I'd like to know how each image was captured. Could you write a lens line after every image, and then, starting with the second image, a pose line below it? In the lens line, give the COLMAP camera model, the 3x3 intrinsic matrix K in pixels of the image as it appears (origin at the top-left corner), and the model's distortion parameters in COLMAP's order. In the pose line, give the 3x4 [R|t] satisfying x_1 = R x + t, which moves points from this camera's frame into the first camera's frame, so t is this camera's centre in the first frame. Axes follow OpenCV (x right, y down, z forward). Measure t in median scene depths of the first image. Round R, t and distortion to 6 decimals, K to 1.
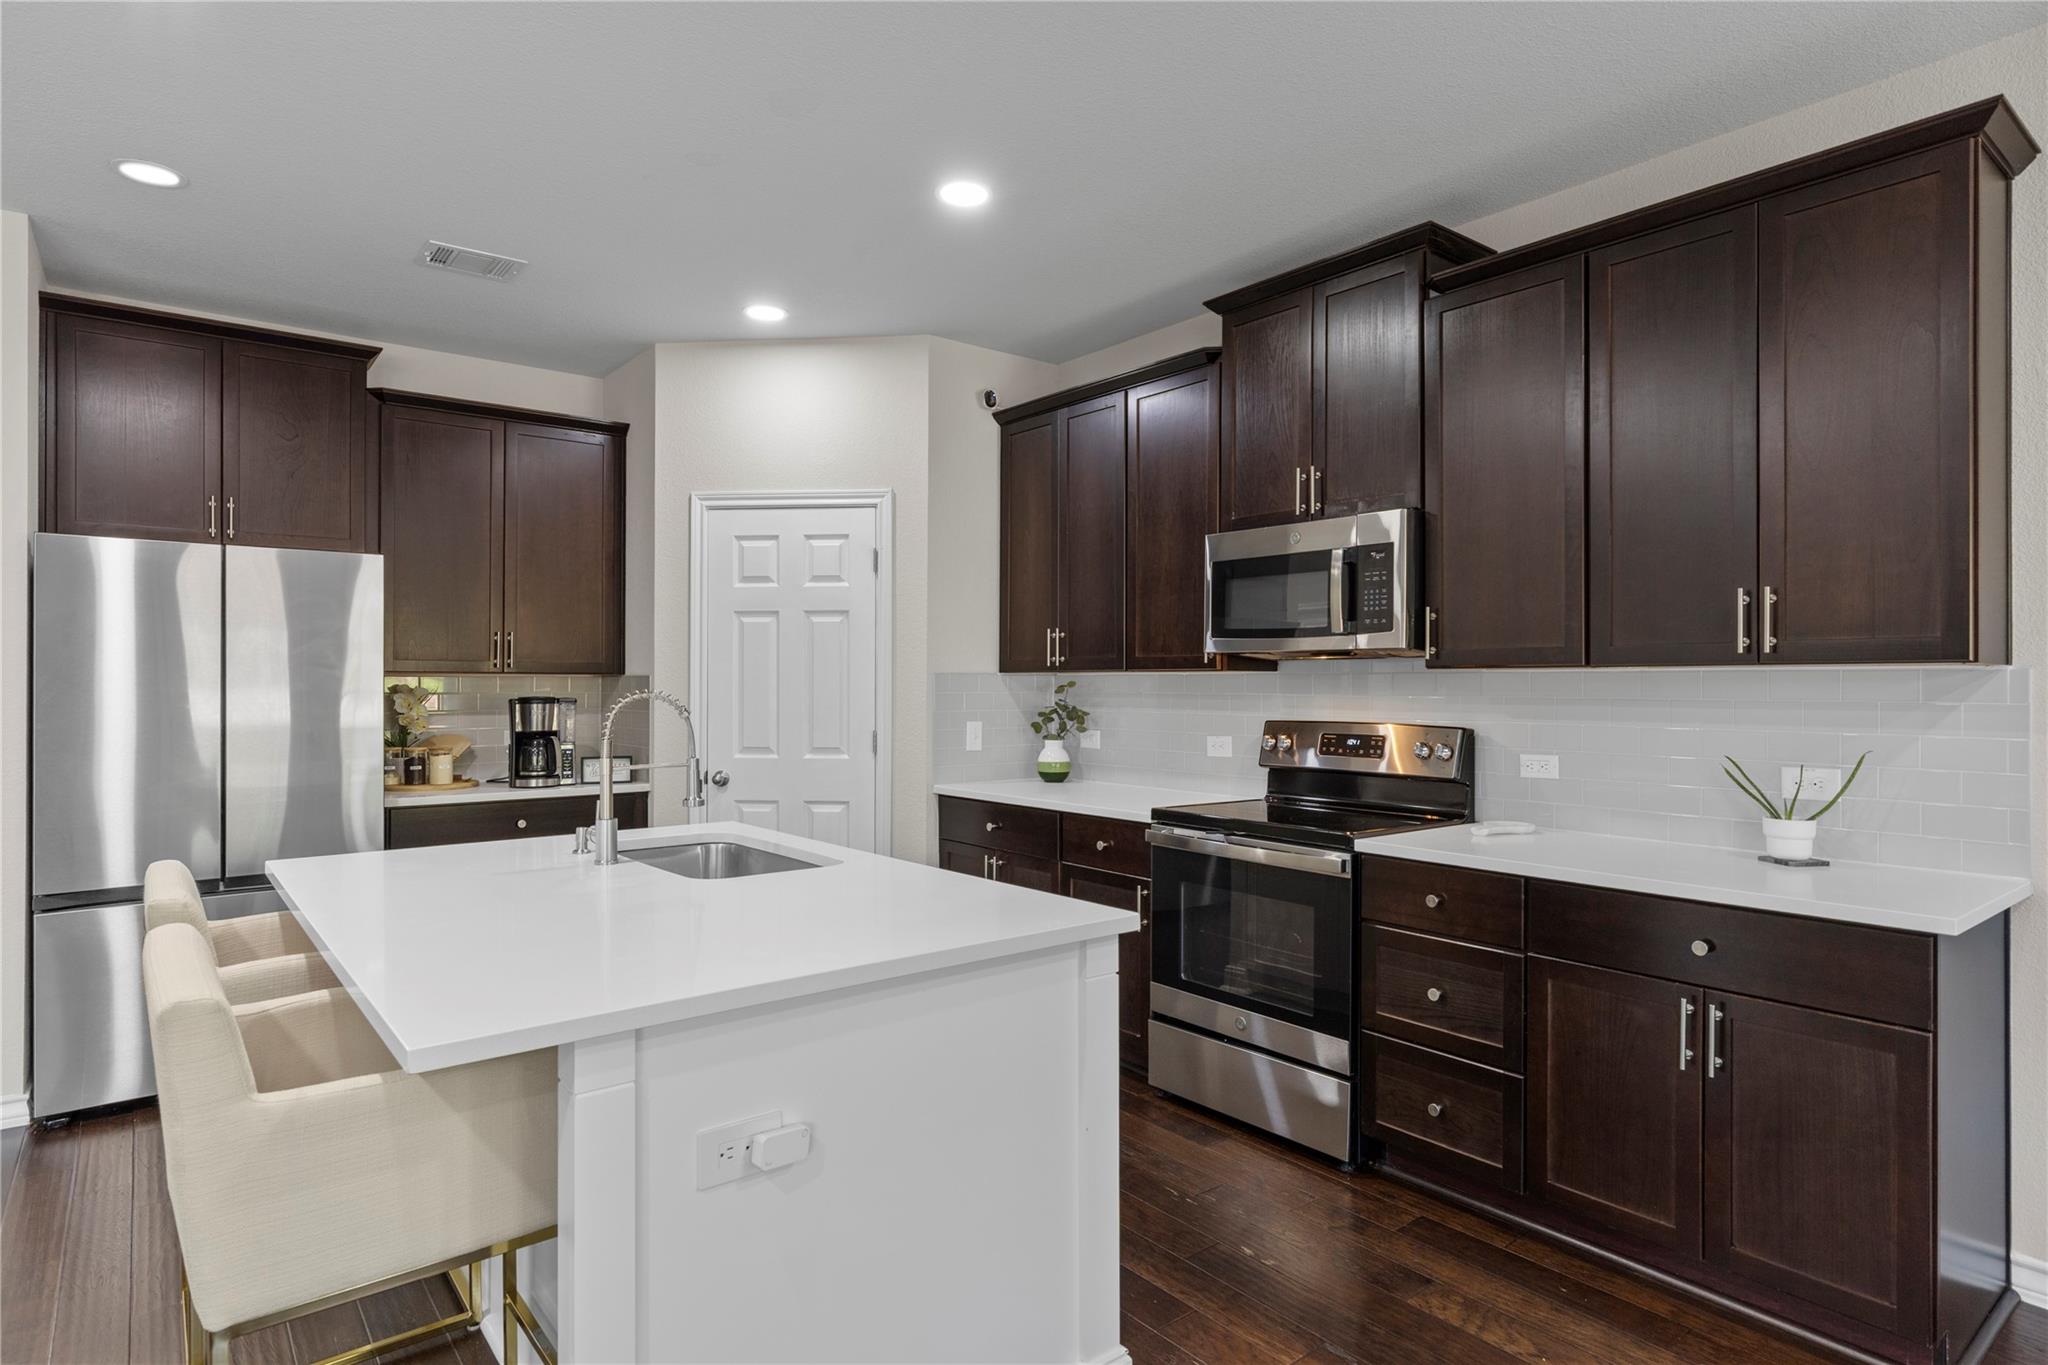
lens RADIAL K [[1118.2, 0, 1013.3], [0, 1118.2, 675.7], [0, 0, 1]] dist [0.011763, -0.007391]
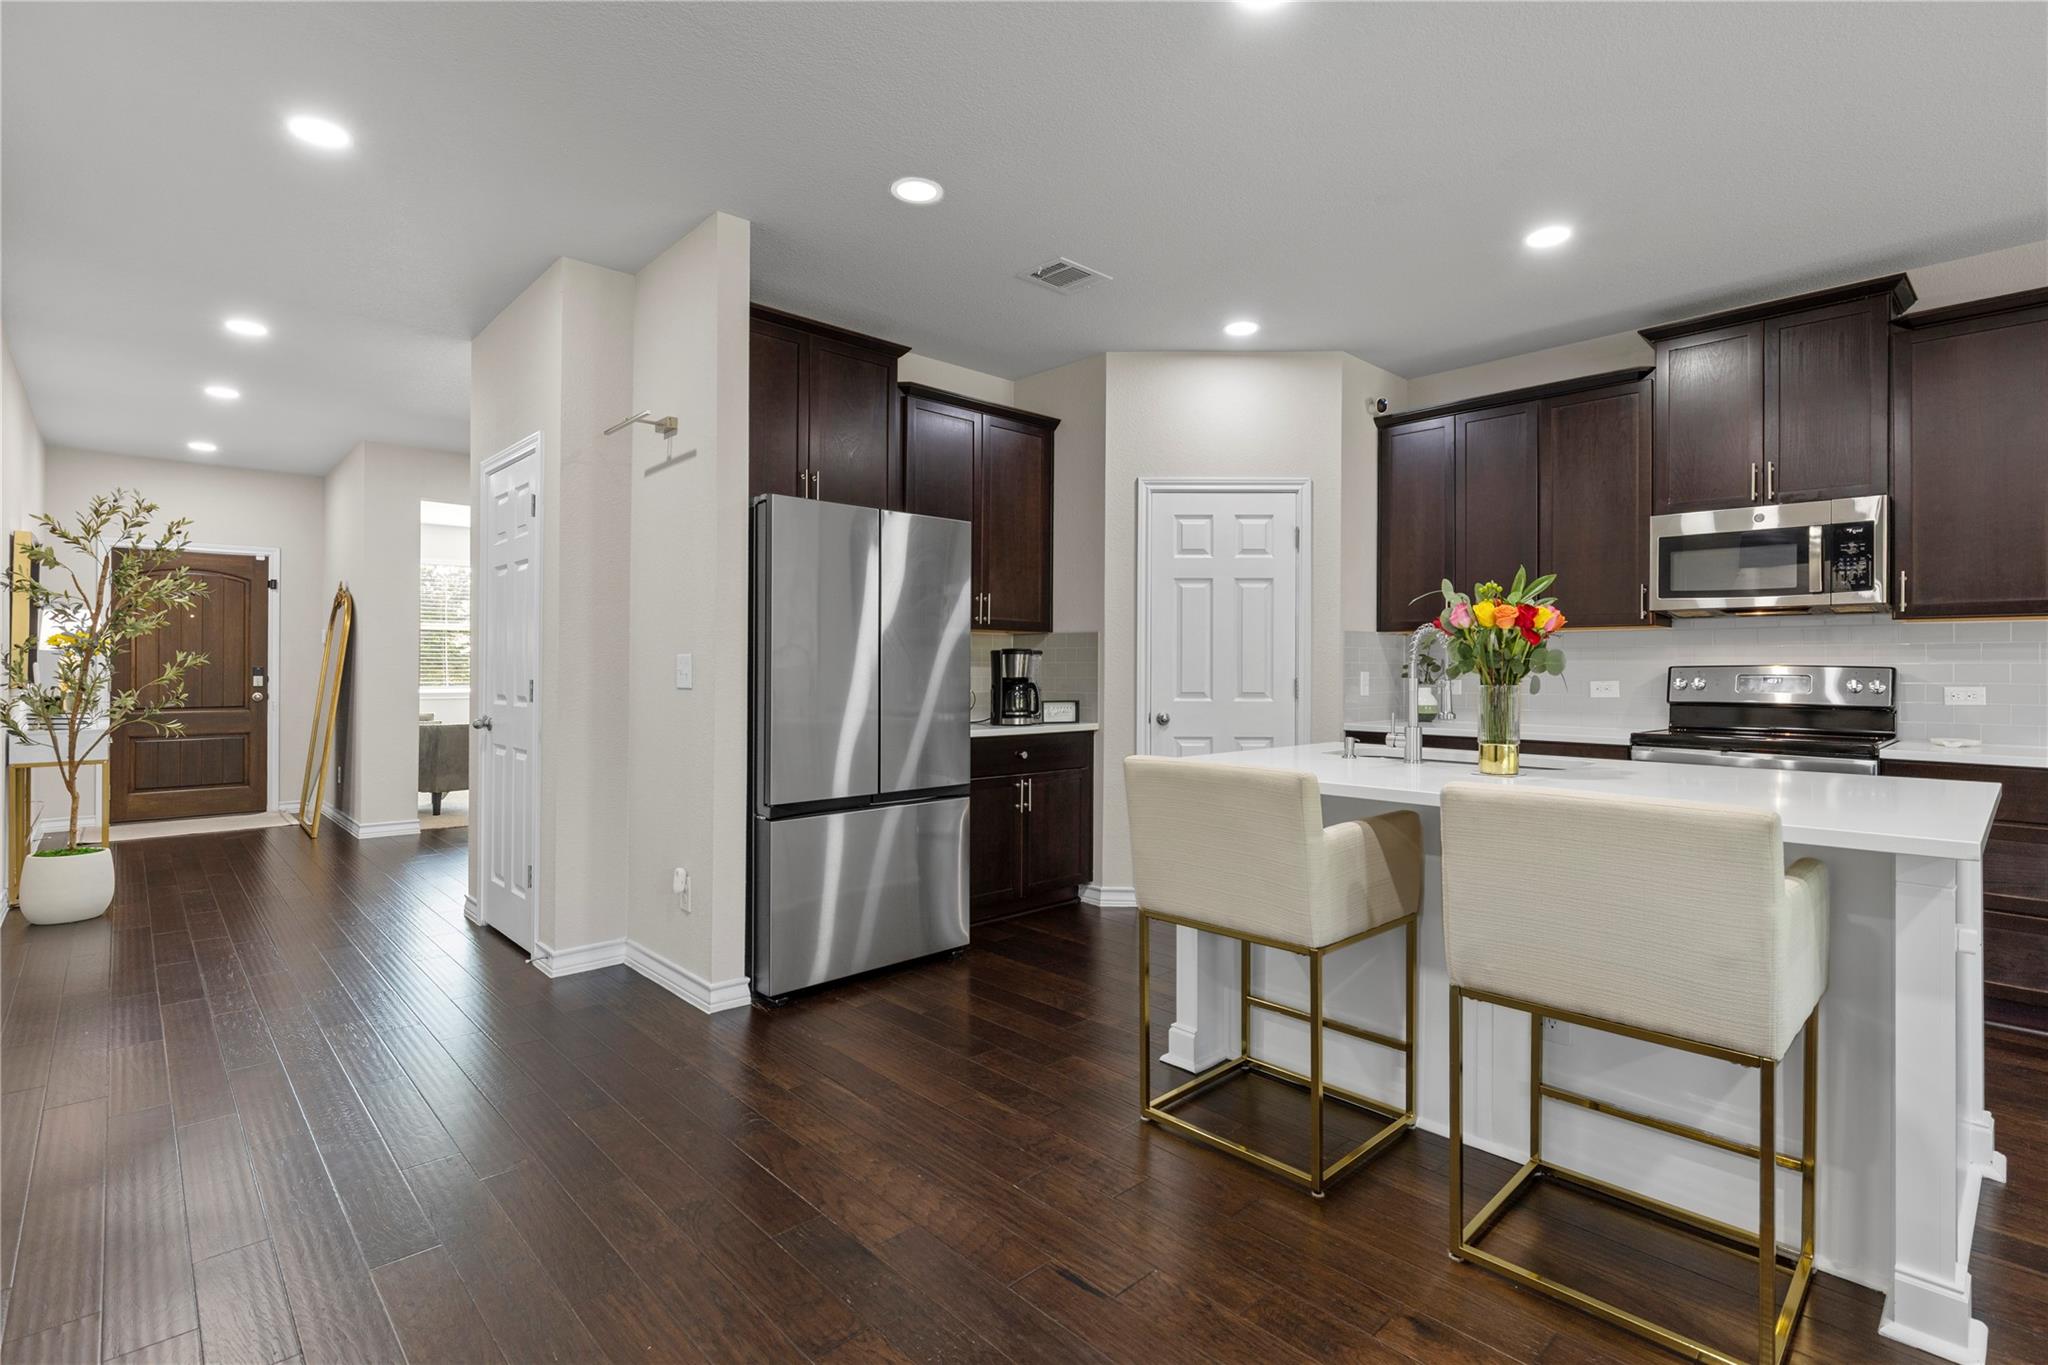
lens RADIAL K [[976.9, 0, 1040.6], [0, 976.9, 659.4], [0, 0, 1]] dist [0.005912, -0.002956]
pose [[0.996251, 0.005339, 0.086341, -0.506124], [-0.005075, 0.999982, -0.003274, 0.034650], [-0.086357, 0.002824, 0.996260, -0.024186]]
